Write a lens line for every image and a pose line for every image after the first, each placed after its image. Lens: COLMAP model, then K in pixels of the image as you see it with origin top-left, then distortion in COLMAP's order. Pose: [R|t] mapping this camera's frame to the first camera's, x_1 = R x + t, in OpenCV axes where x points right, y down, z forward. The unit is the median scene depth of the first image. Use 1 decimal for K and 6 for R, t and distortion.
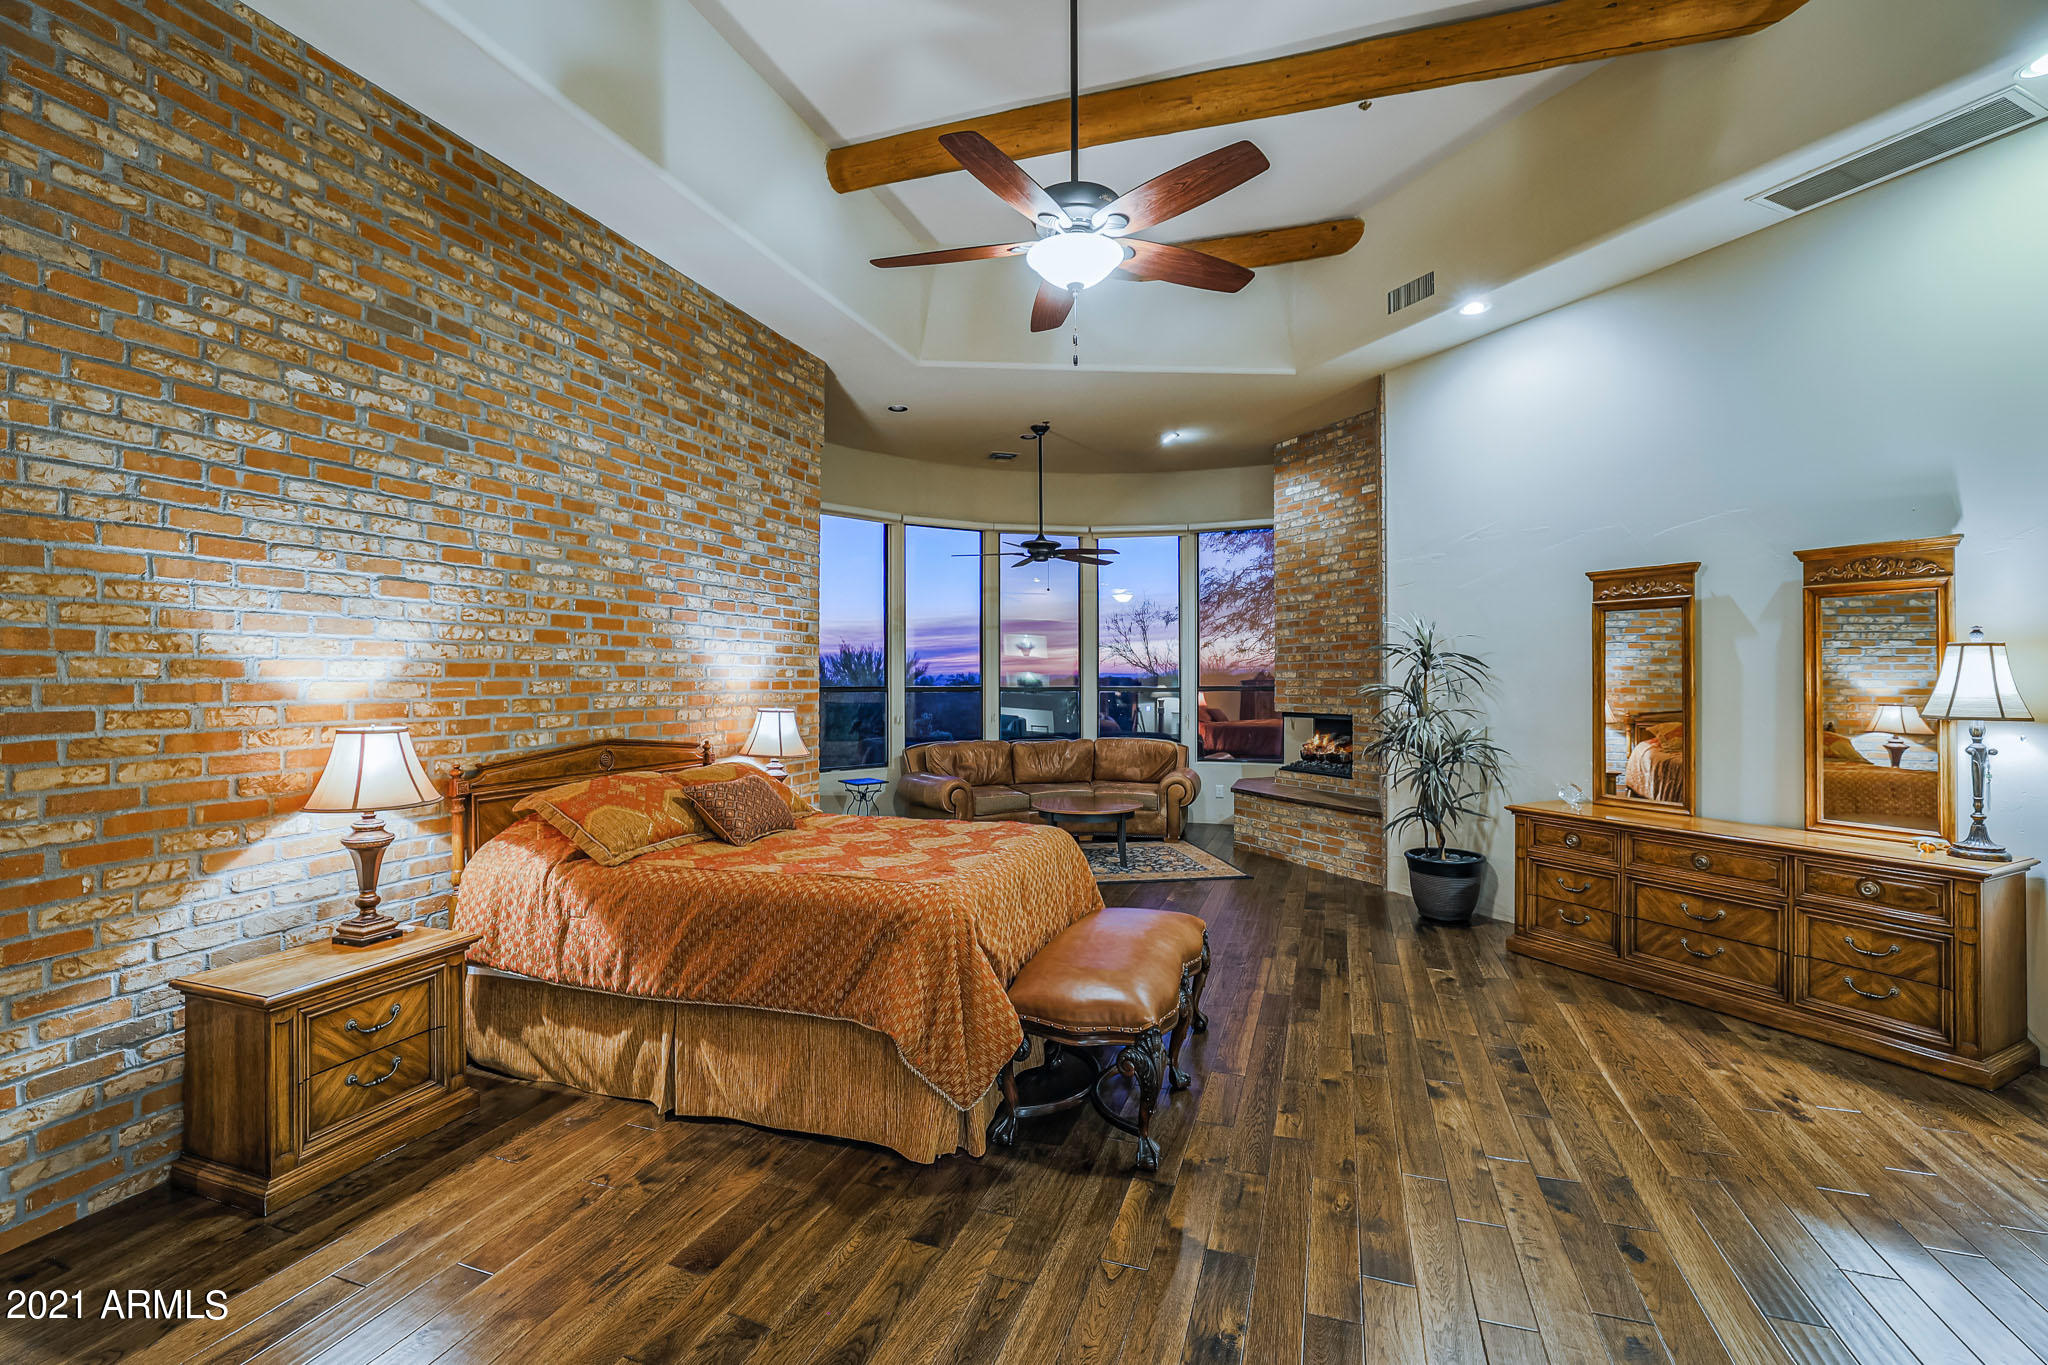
lens RADIAL K [[891.4, 0, 1032.9], [0, 891.4, 676.6], [0, 0, 1]] dist [-0.041651, 0.012348]
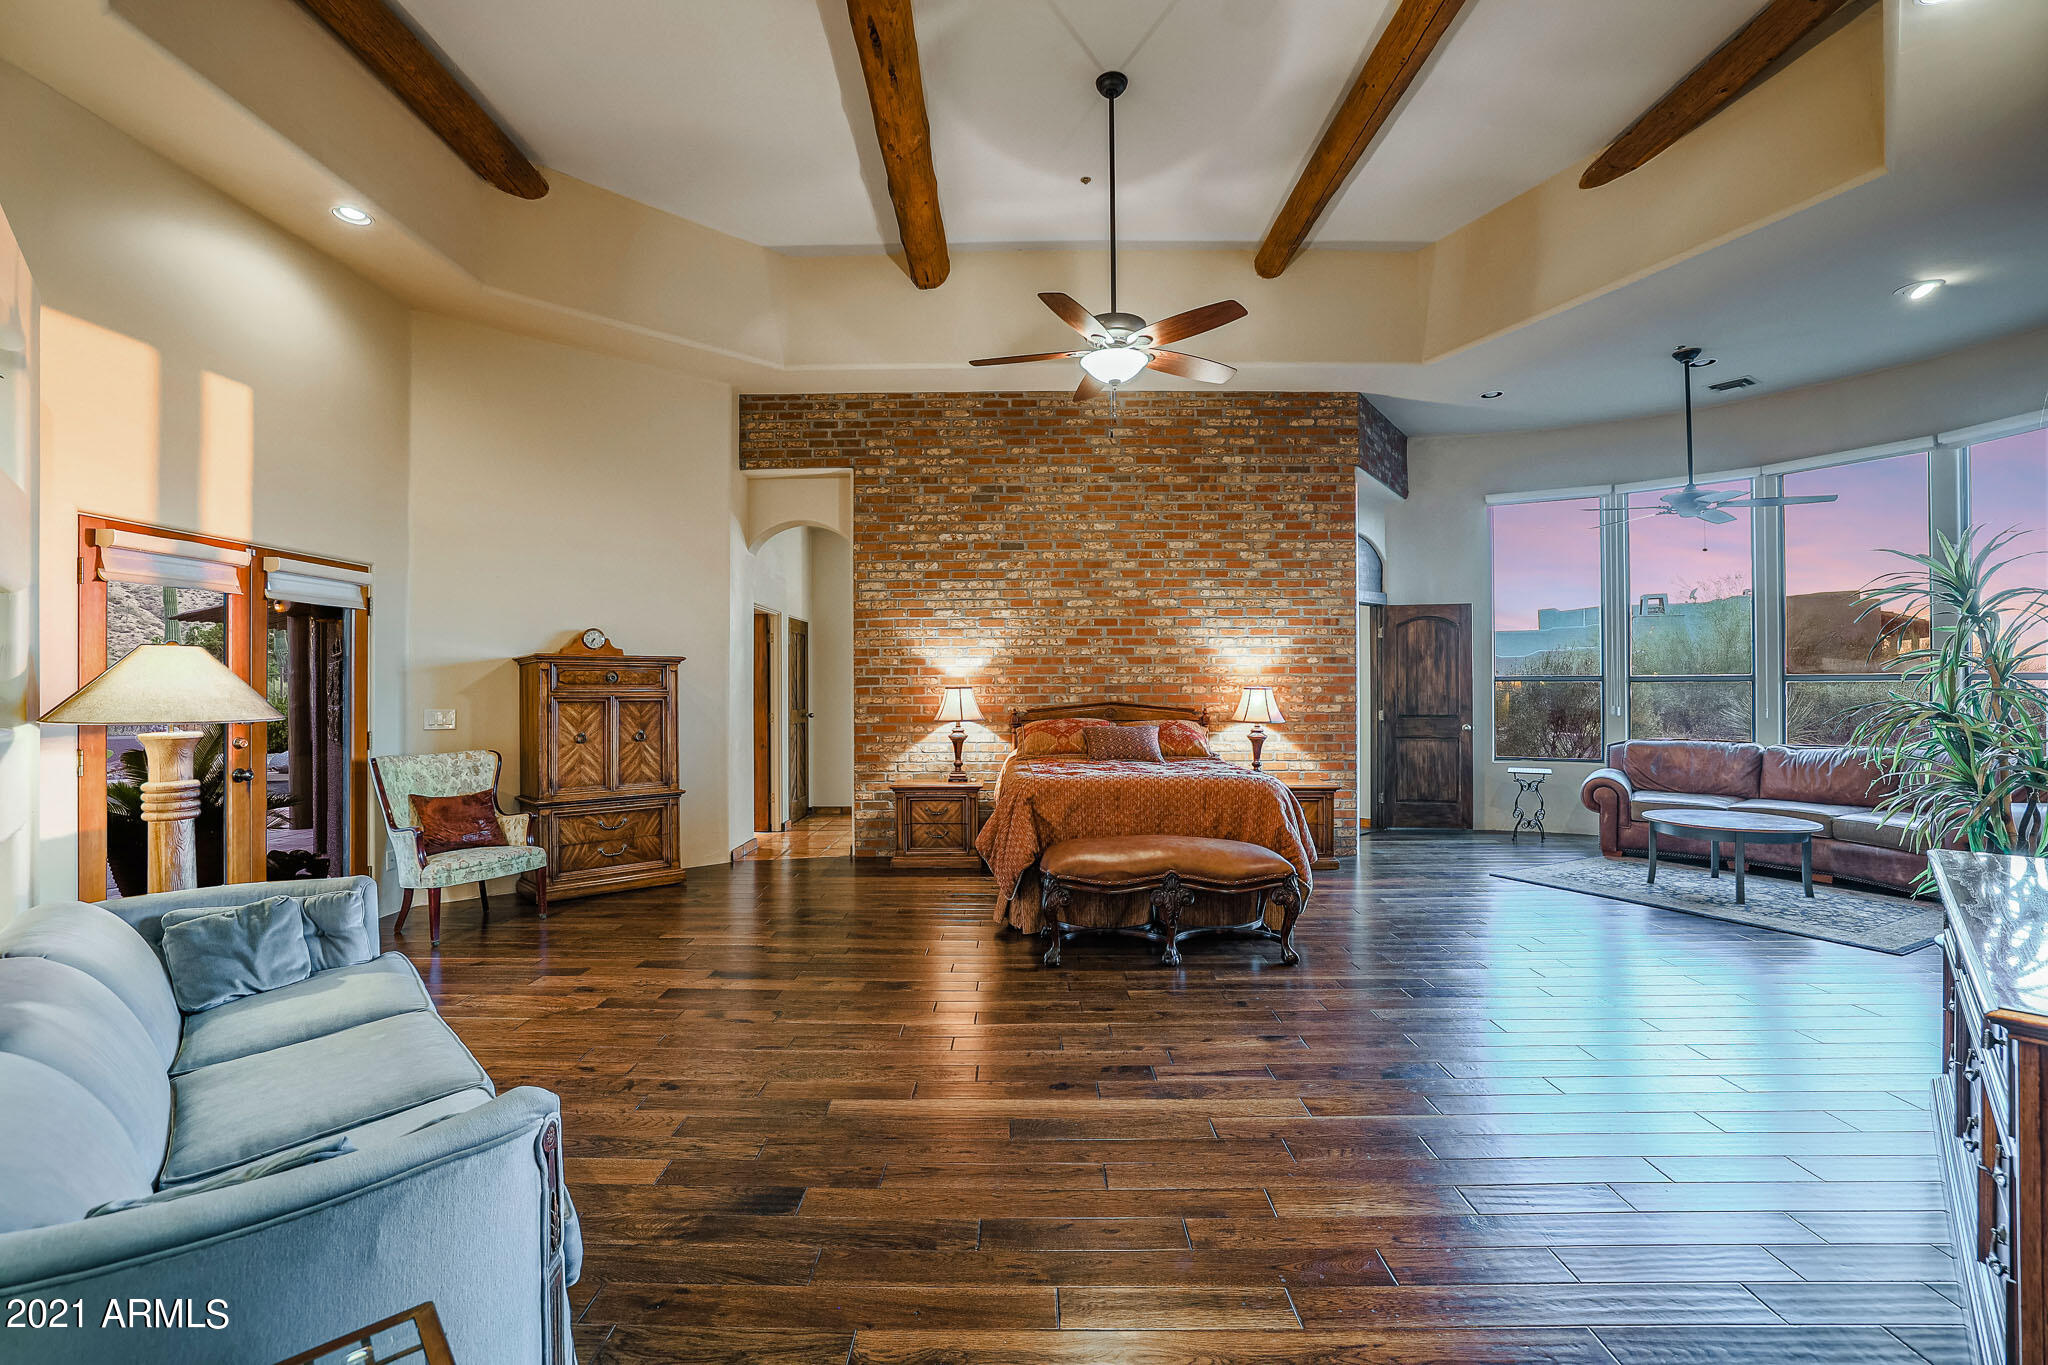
lens RADIAL K [[891.4, 0, 1010.4], [0, 891.4, 693.1], [0, 0, 1]] dist [-0.041651, 0.012348]
pose [[0.312768, 0.003375, -0.949823, 1.142216], [0.004673, 0.999976, 0.005092, 0.050011], [0.949818, -0.006031, 0.312745, 0.319109]]
